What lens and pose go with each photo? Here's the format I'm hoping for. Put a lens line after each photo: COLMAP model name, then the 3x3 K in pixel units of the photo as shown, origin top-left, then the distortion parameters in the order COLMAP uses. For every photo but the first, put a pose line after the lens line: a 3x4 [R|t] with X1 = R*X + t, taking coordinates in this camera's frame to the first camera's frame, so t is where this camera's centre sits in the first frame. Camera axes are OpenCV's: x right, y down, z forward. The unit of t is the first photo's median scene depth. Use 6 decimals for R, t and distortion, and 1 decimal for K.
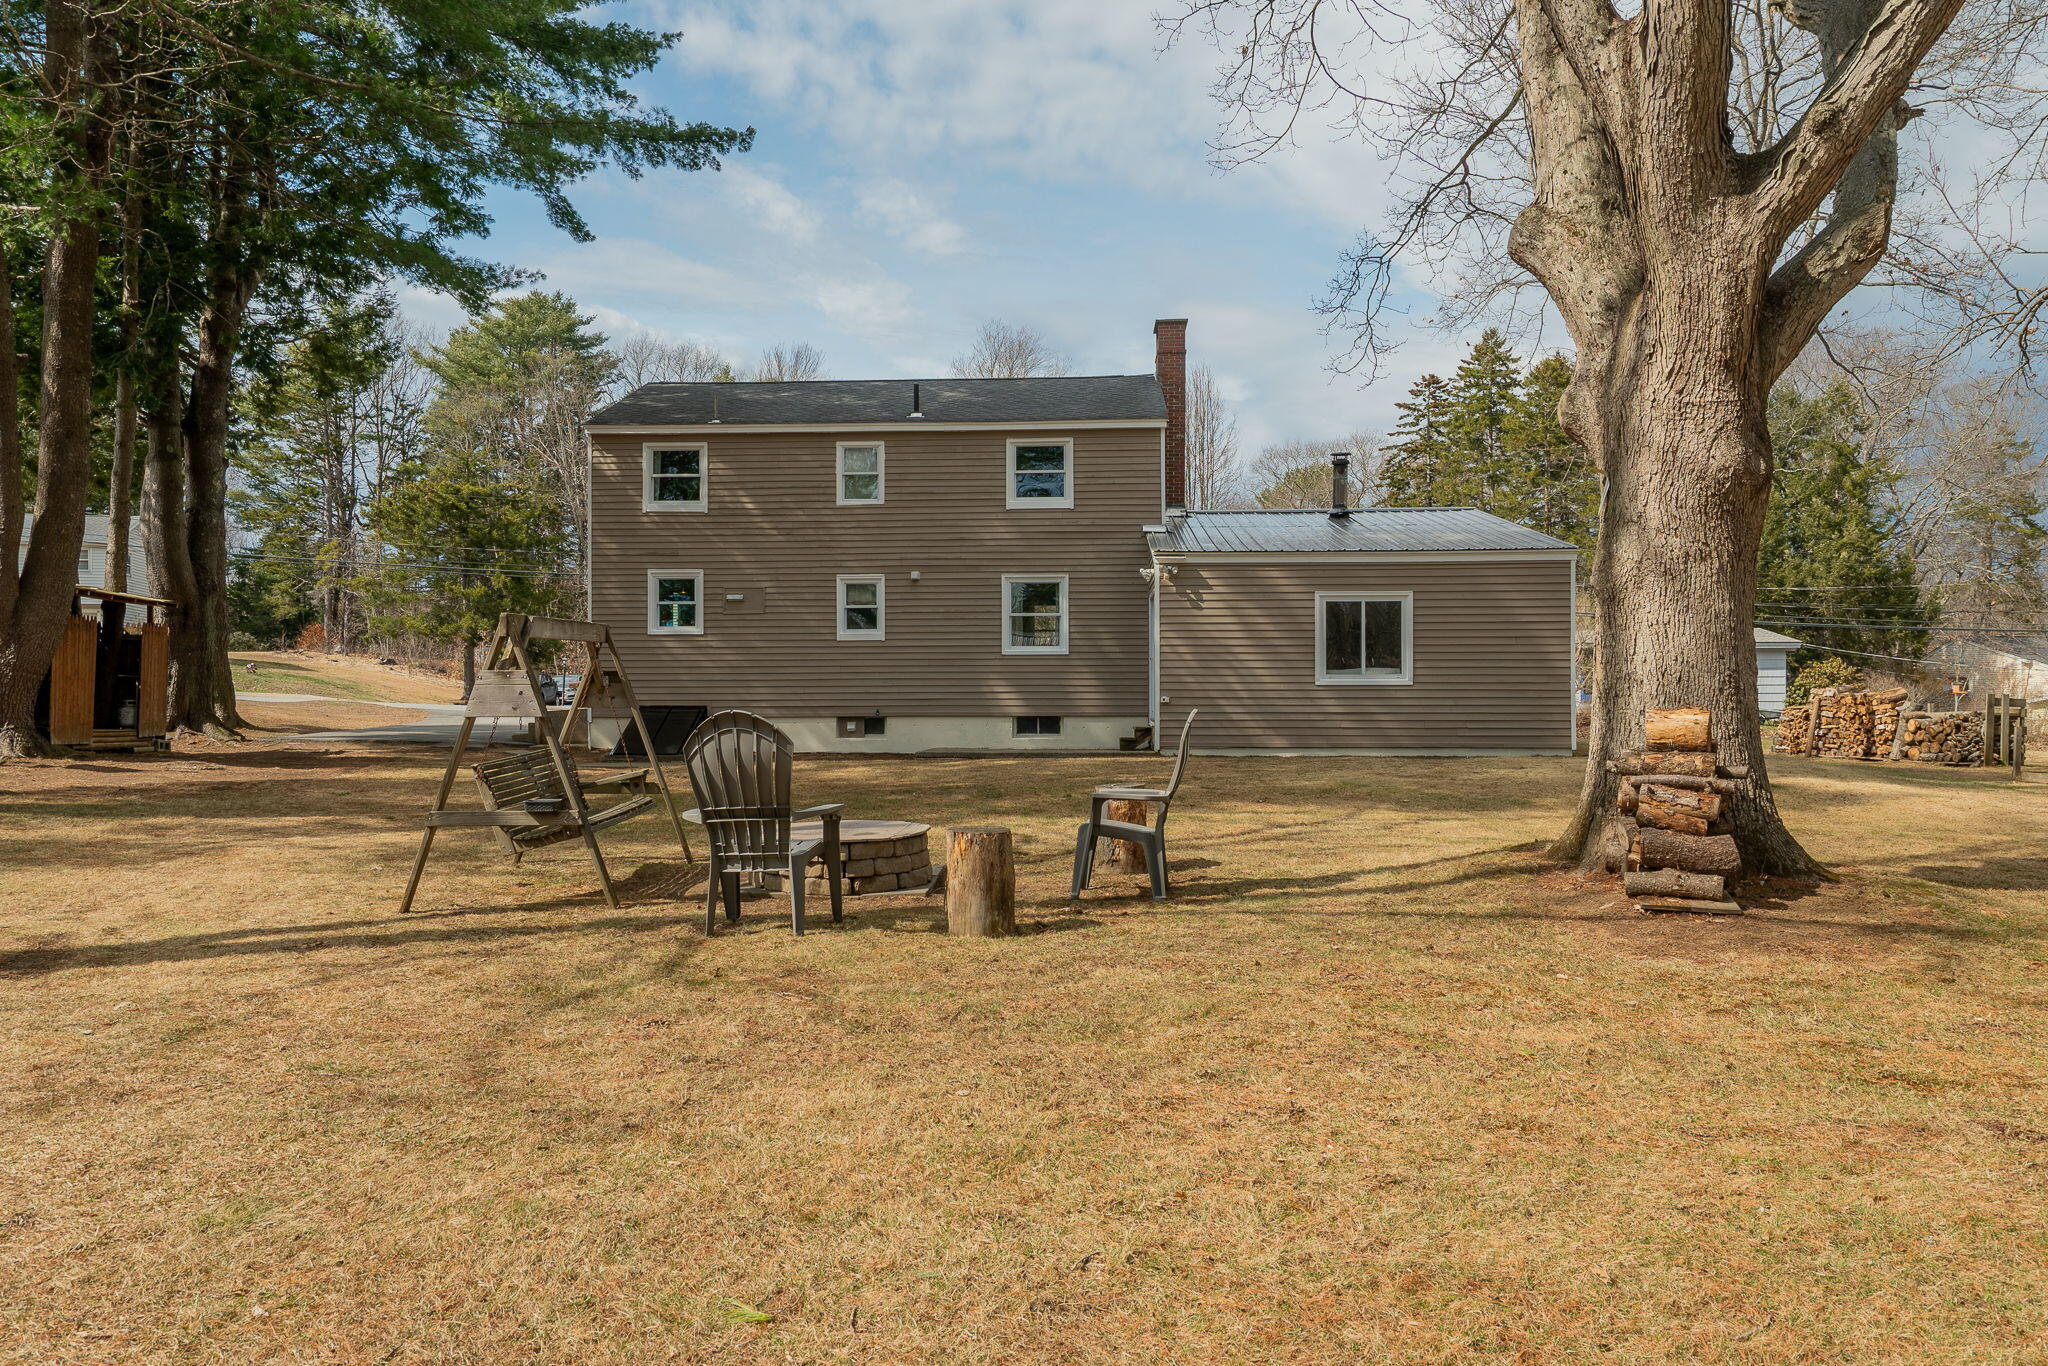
lens RADIAL K [[1432.7, 0, 1013.2], [0, 1432.7, 684.4], [0, 0, 1]] dist [-0.008977, 0.001922]
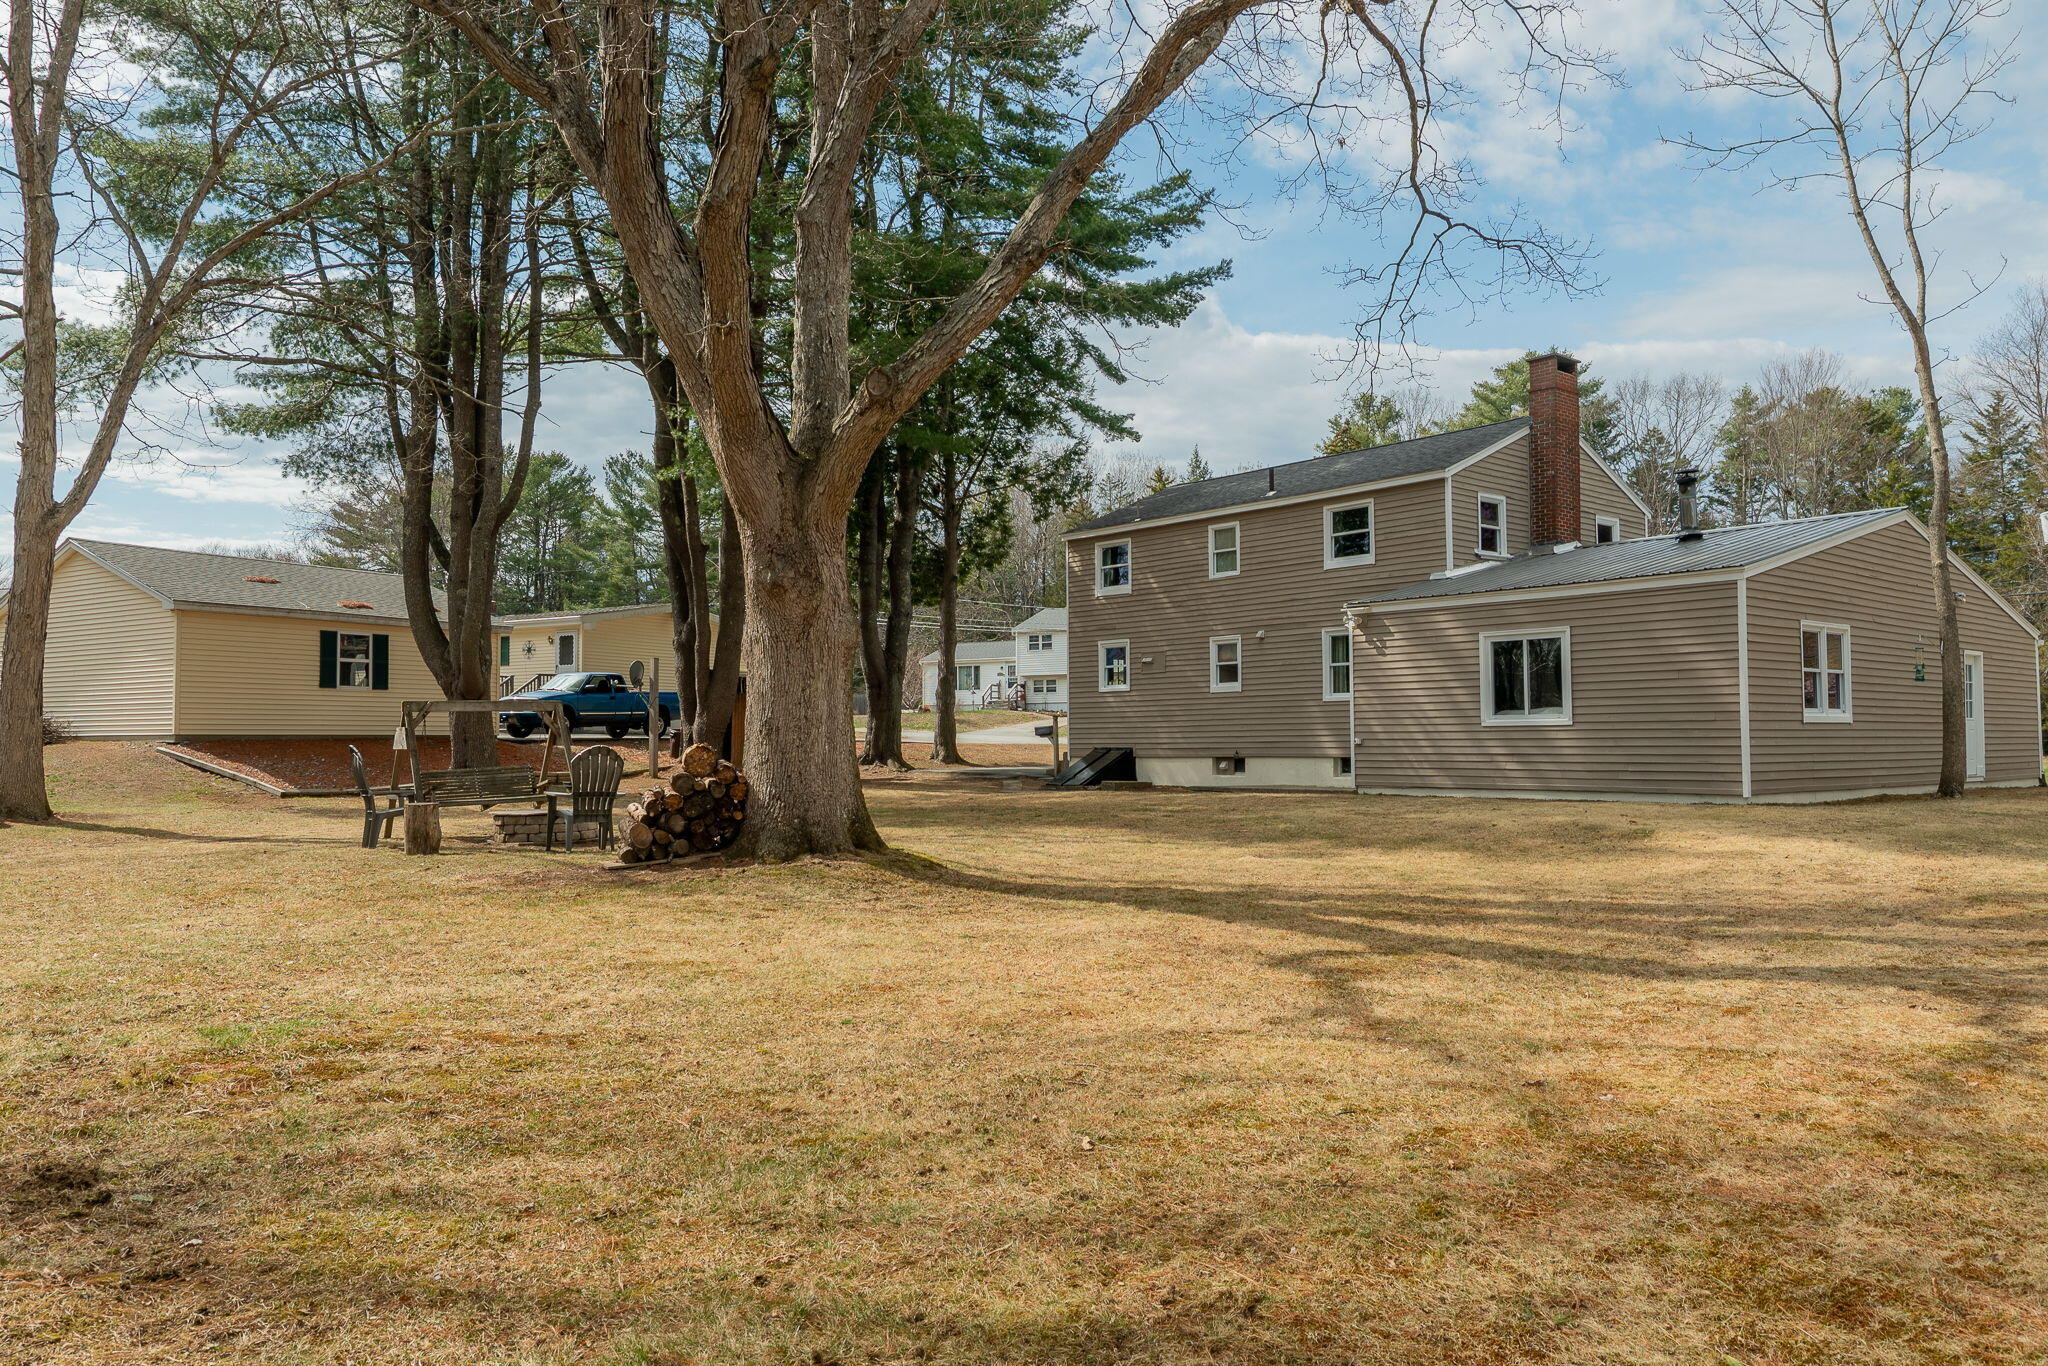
lens RADIAL K [[1432.7, 0, 951.7], [0, 1432.7, 699.3], [0, 0, 1]] dist [-0.008977, 0.001922]
pose [[0.663772, -0.025408, -0.747503, 0.625843], [0.007699, 0.999602, -0.027140, 0.005216], [0.747895, 0.012260, 0.663703, 0.054999]]
